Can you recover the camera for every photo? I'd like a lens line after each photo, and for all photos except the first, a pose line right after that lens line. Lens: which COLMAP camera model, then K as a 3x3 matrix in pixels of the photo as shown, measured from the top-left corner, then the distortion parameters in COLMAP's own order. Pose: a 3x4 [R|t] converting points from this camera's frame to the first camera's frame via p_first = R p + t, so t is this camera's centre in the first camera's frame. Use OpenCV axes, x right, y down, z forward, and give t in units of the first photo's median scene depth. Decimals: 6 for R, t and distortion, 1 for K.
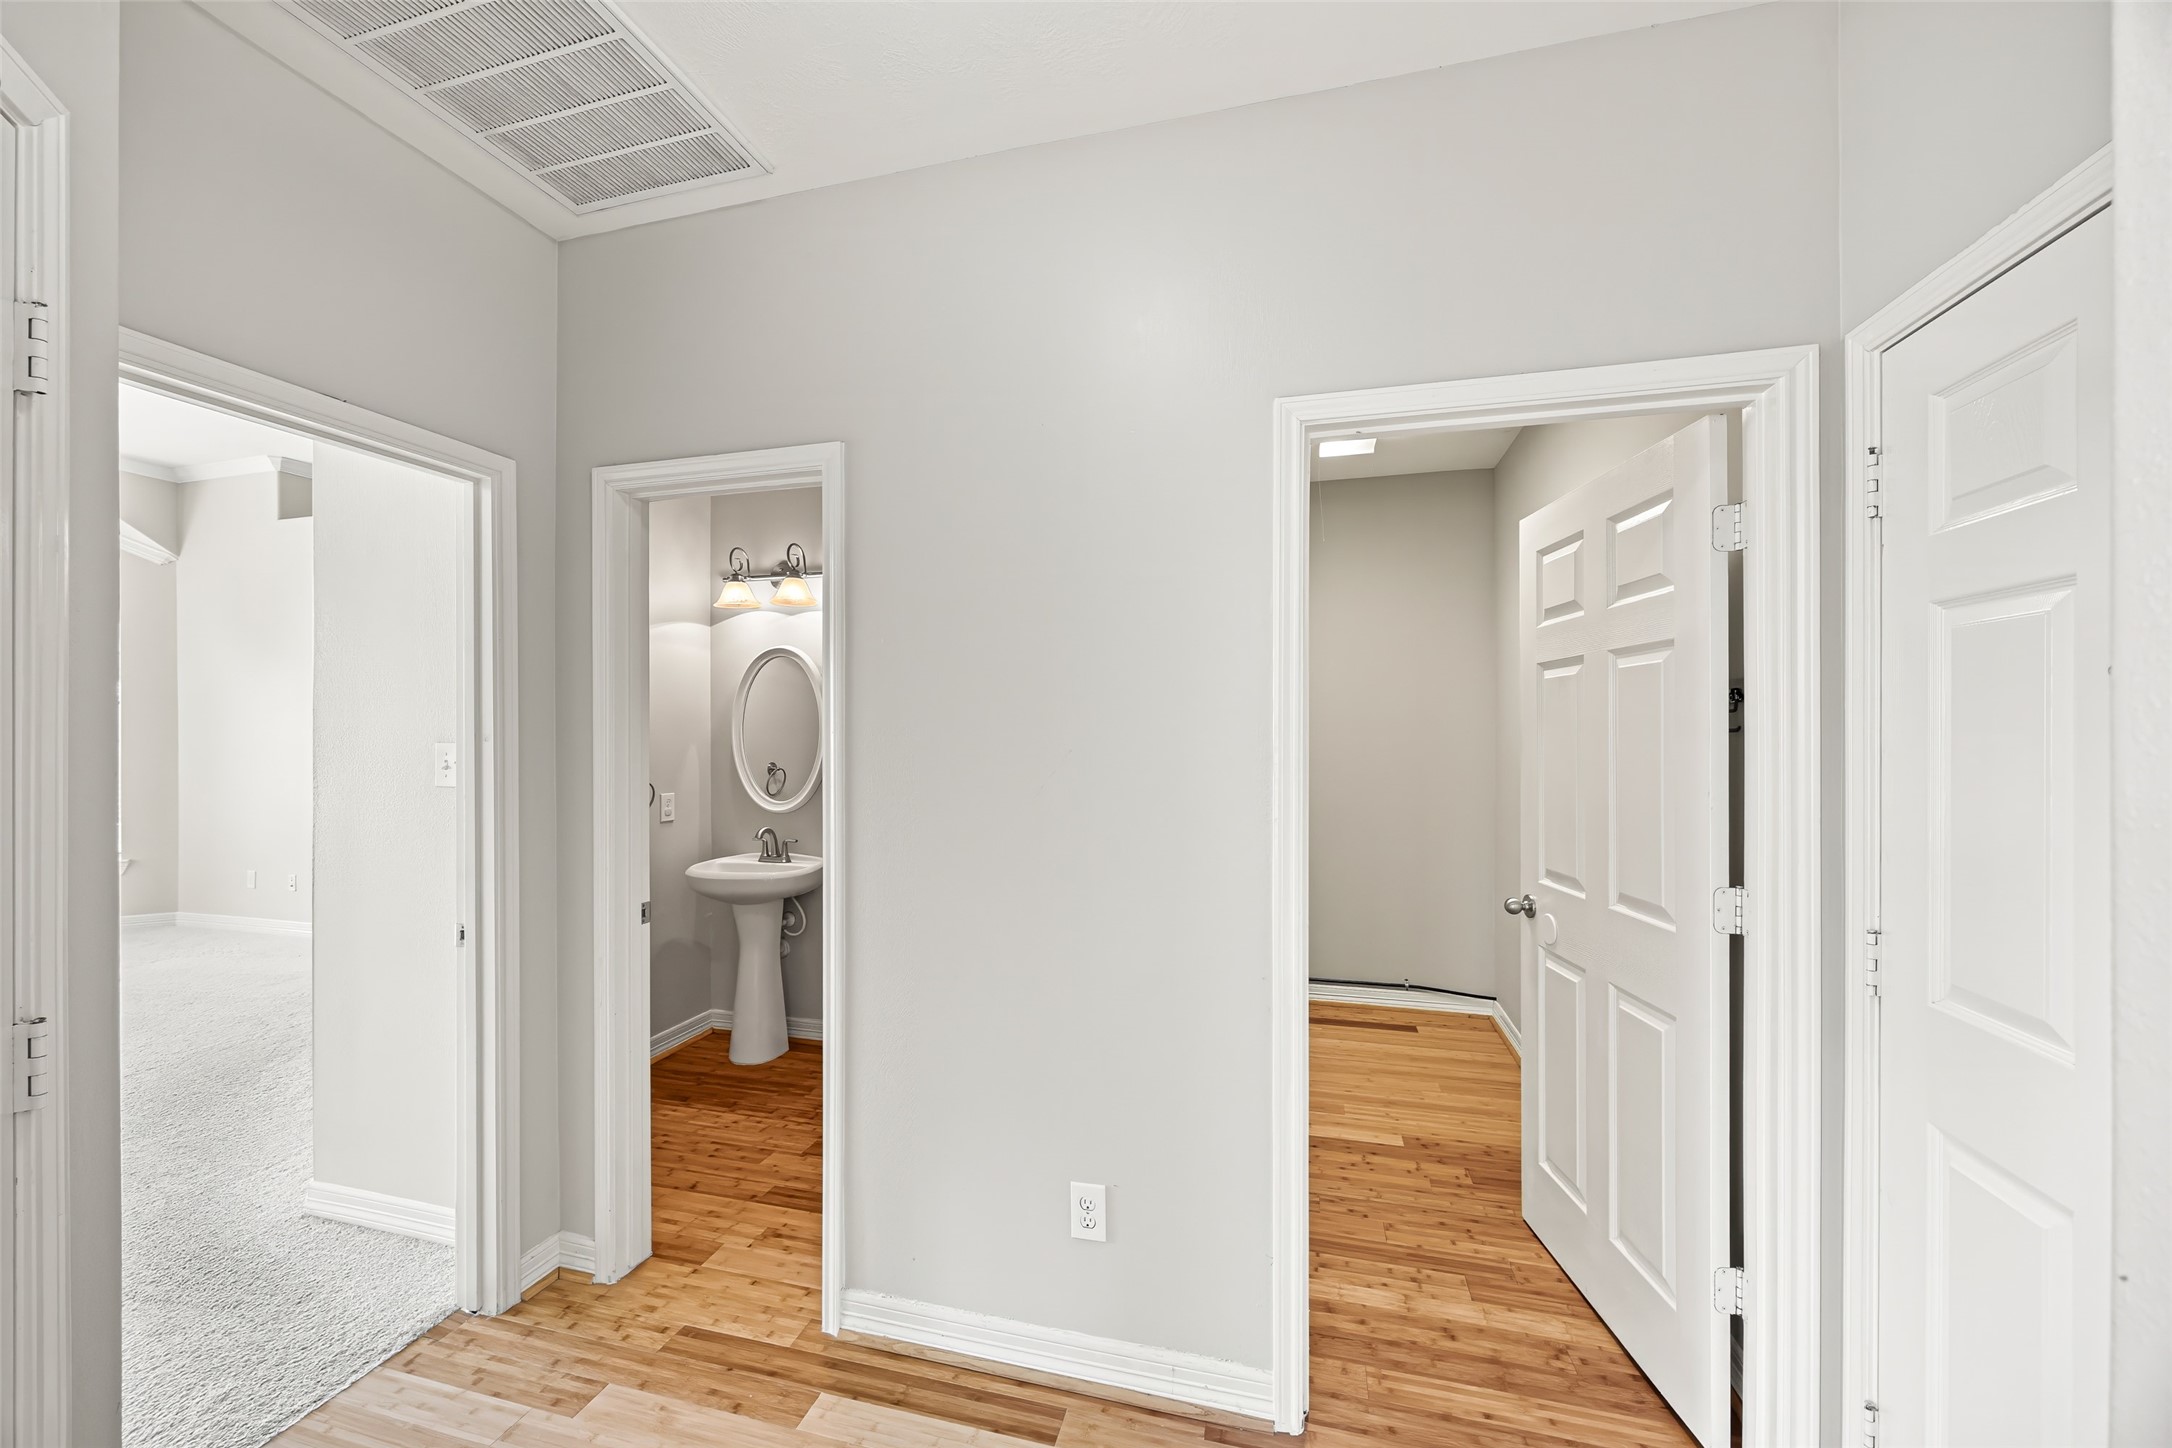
lens RADIAL K [[837.2, 0, 1092.3], [0, 837.2, 732.1], [0, 0, 1]] dist [-0.000807, -0.000159]
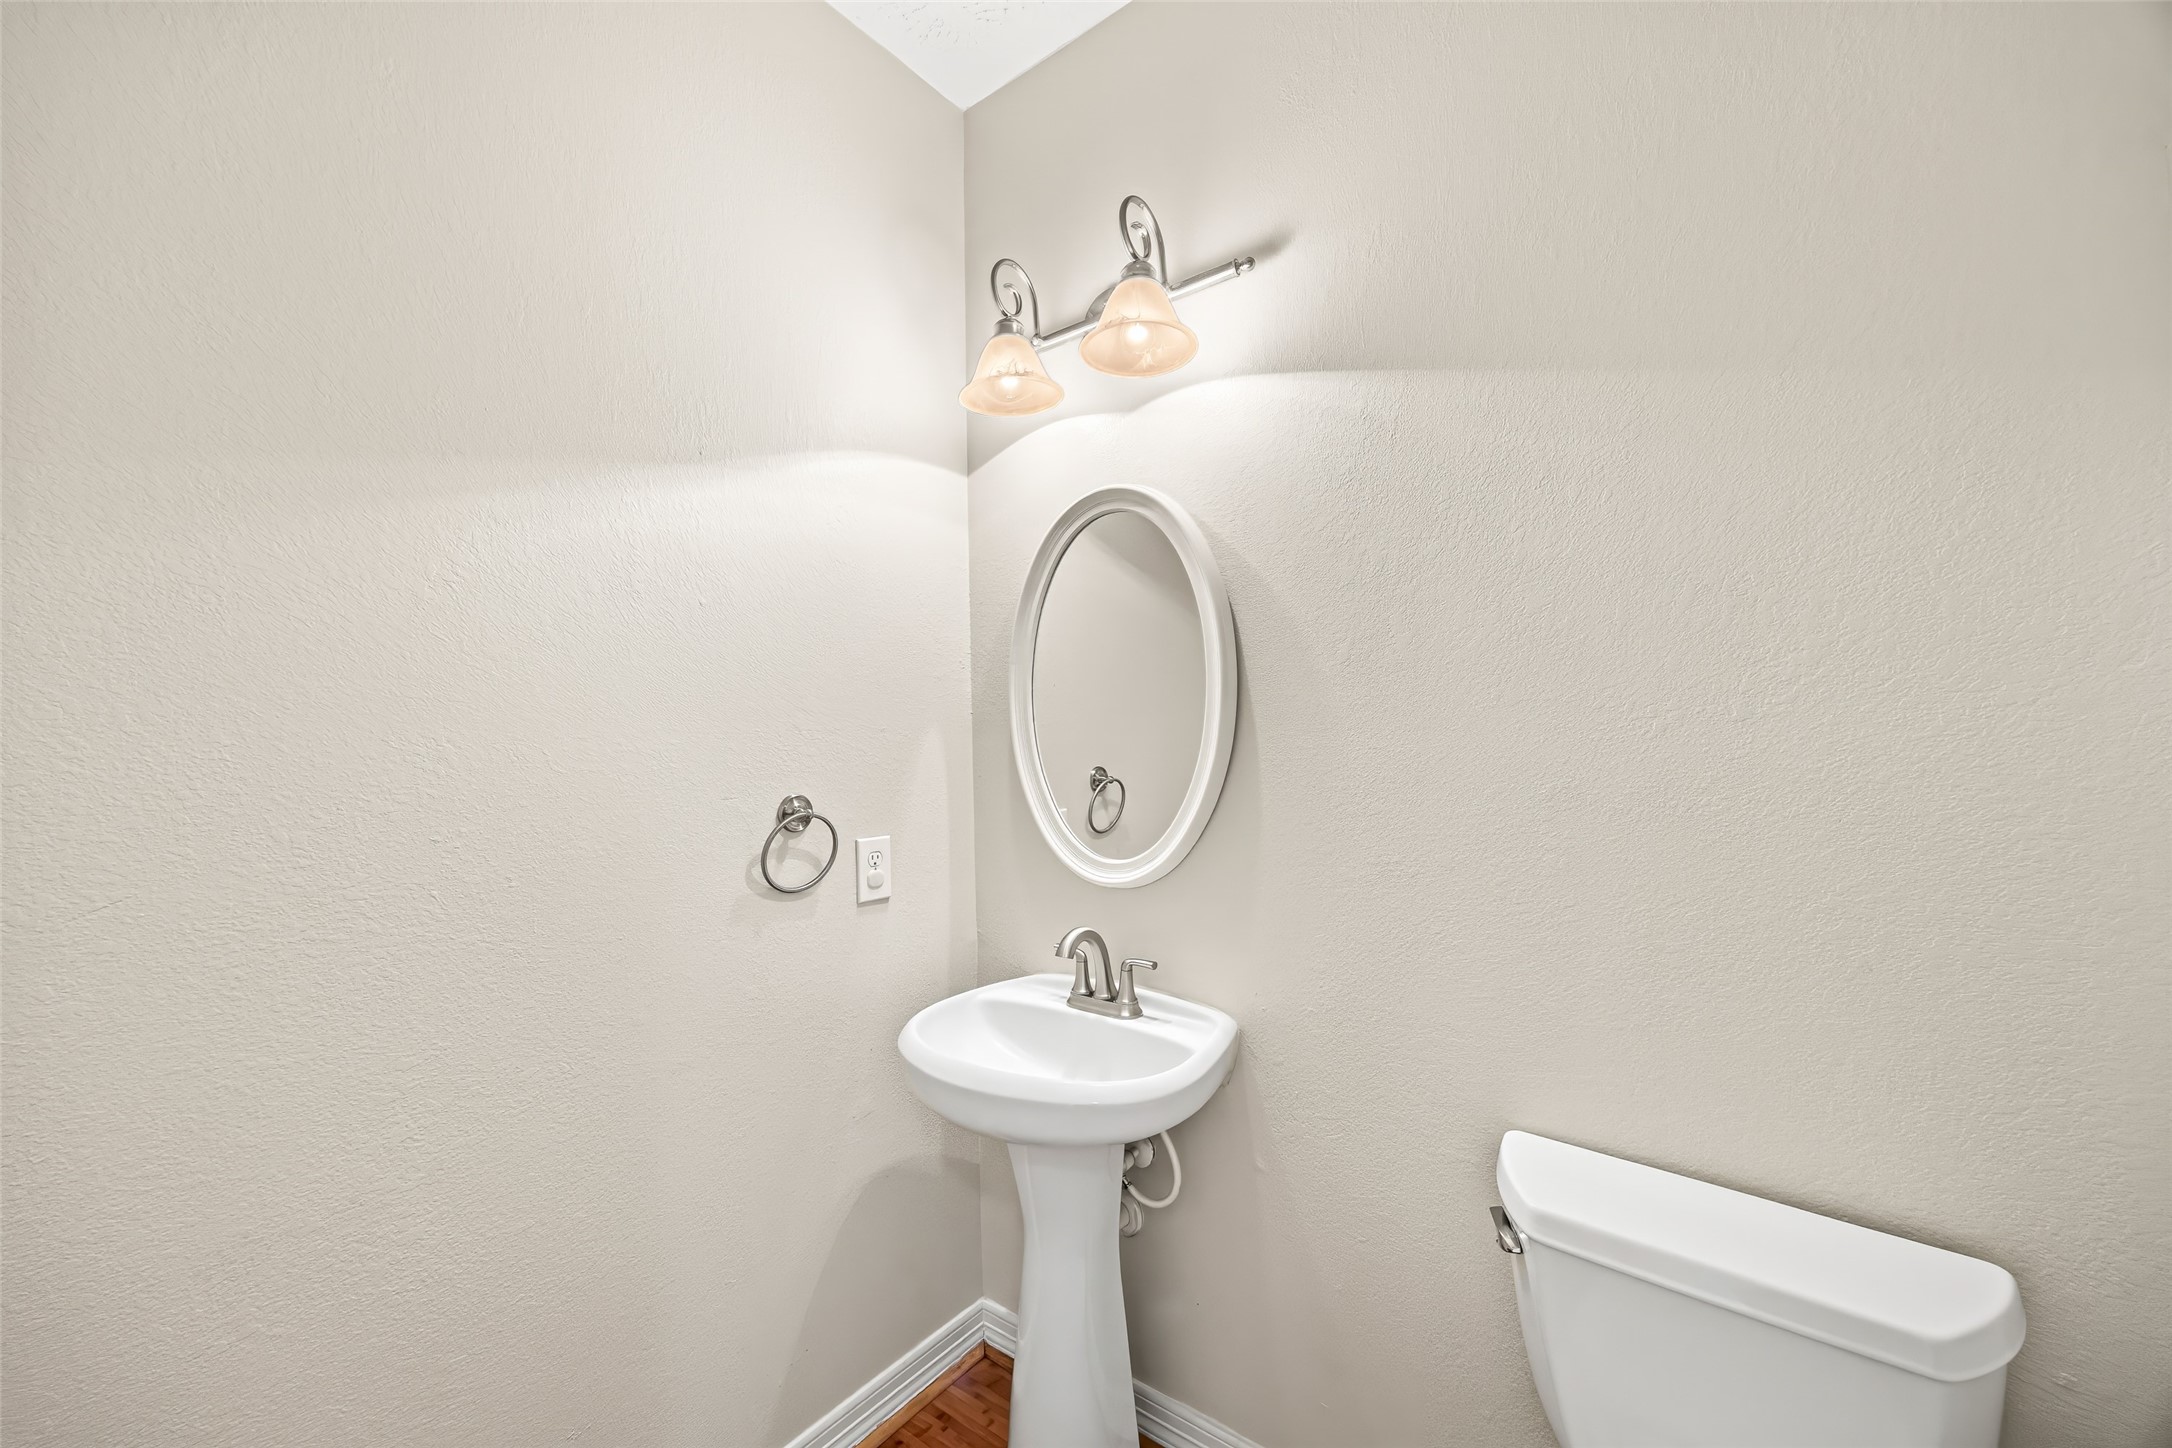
lens RADIAL K [[837.2, 0, 1086.1], [0, 837.2, 728.6], [0, 0, 1]] dist [-0.000807, -0.000159]
pose [[0.923188, -0.019754, -0.383840, -0.226919], [0.016946, 0.999799, -0.010696, 0.021849], [0.383974, 0.003370, 0.923338, 0.616235]]
